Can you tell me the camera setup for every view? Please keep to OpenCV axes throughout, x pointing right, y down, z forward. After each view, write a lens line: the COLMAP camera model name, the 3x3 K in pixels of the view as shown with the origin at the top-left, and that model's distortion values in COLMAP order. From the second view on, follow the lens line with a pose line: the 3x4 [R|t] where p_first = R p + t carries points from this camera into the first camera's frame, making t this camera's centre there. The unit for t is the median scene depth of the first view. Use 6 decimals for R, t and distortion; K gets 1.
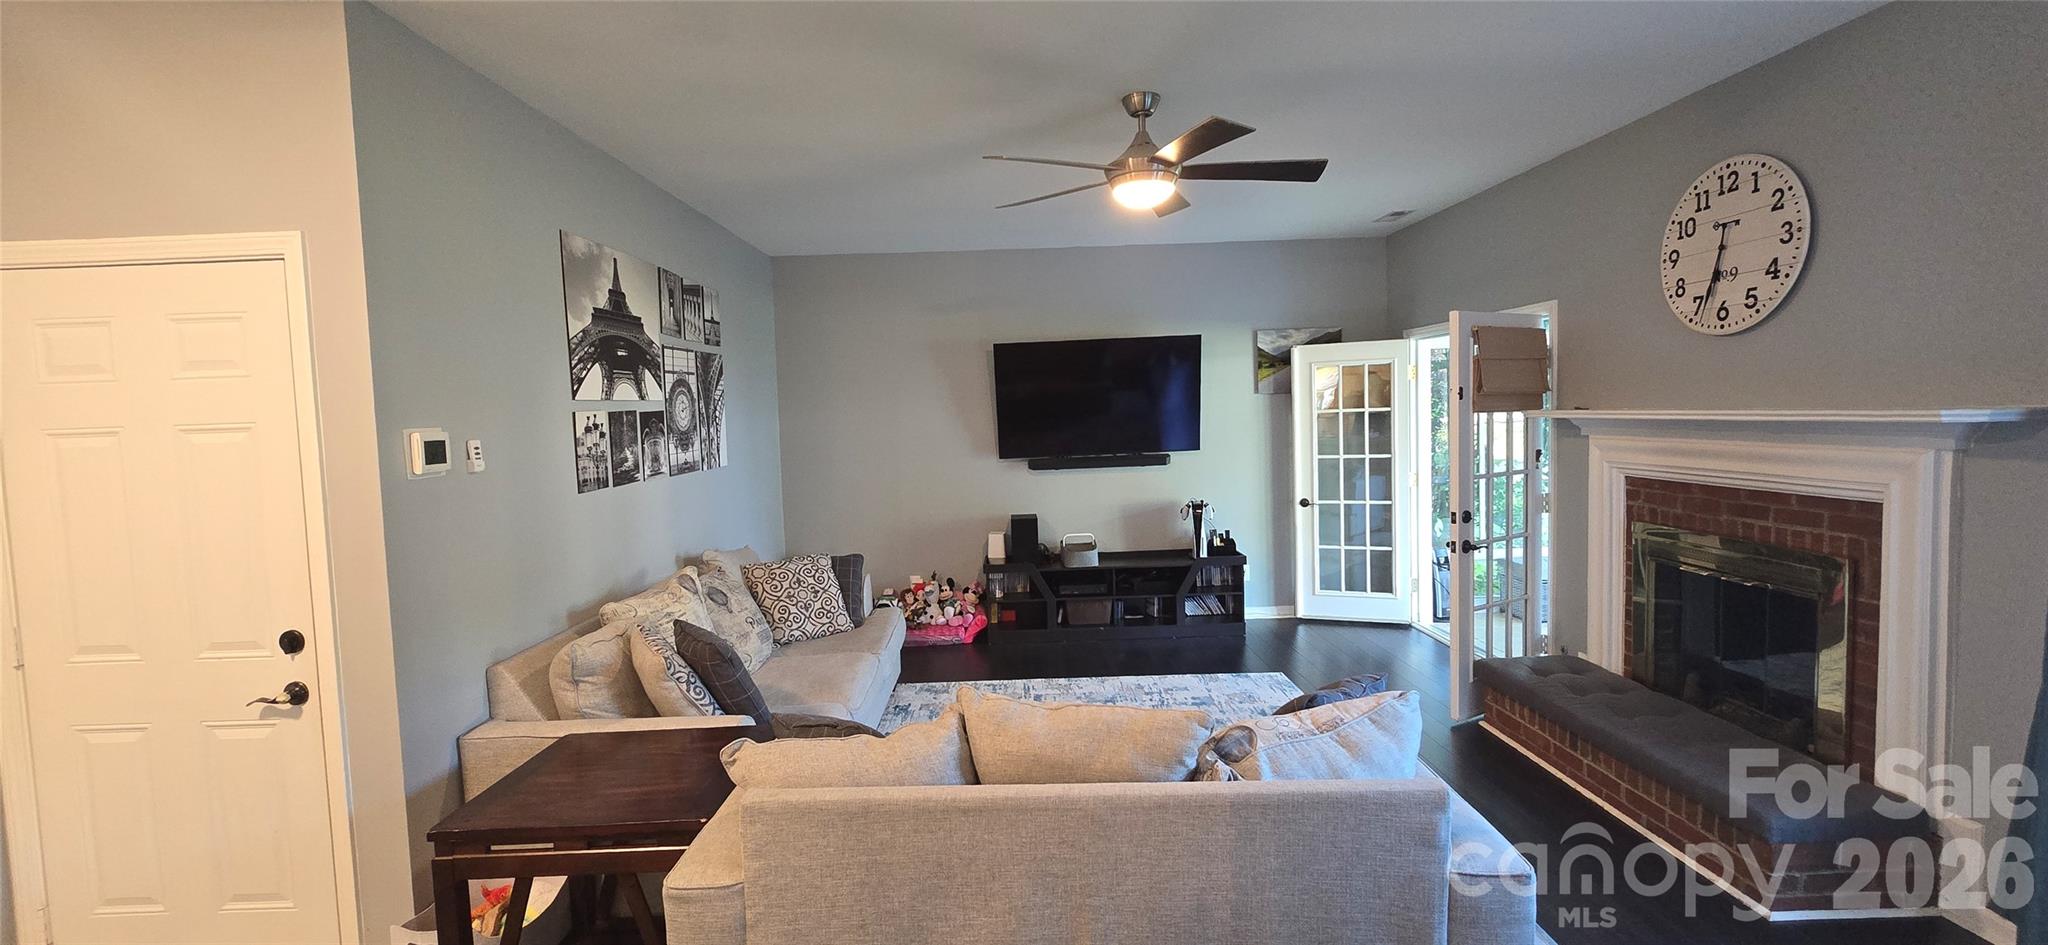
lens RADIAL K [[835.9, 0, 1031.7], [0, 835.9, 473.7], [0, 0, 1]] dist [-0.004703, 0.001292]
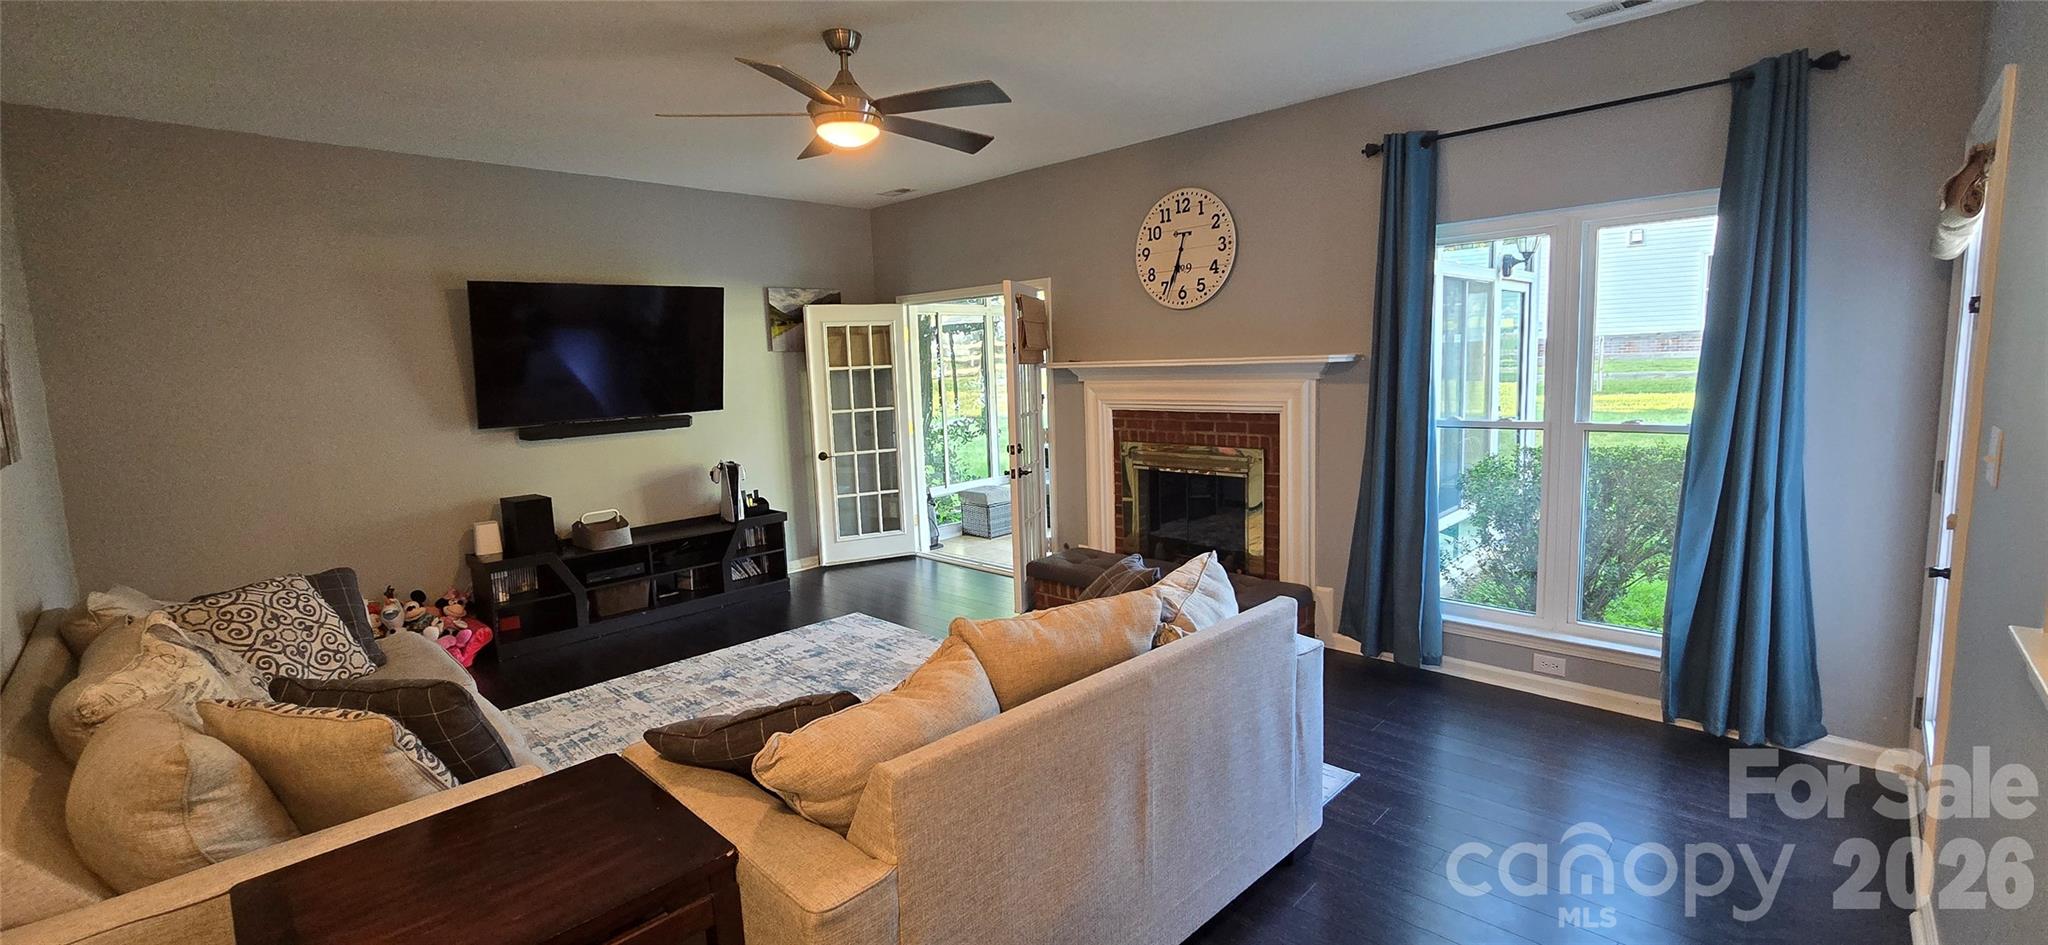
lens RADIAL K [[835.9, 0, 1022.1], [0, 835.9, 472.4], [0, 0, 1]] dist [-0.004703, 0.001292]
pose [[0.700914, -0.086088, 0.708031, -0.322211], [0.064211, 0.996274, 0.057569, 0.014209], [-0.710349, 0.005113, 0.703831, 0.112393]]
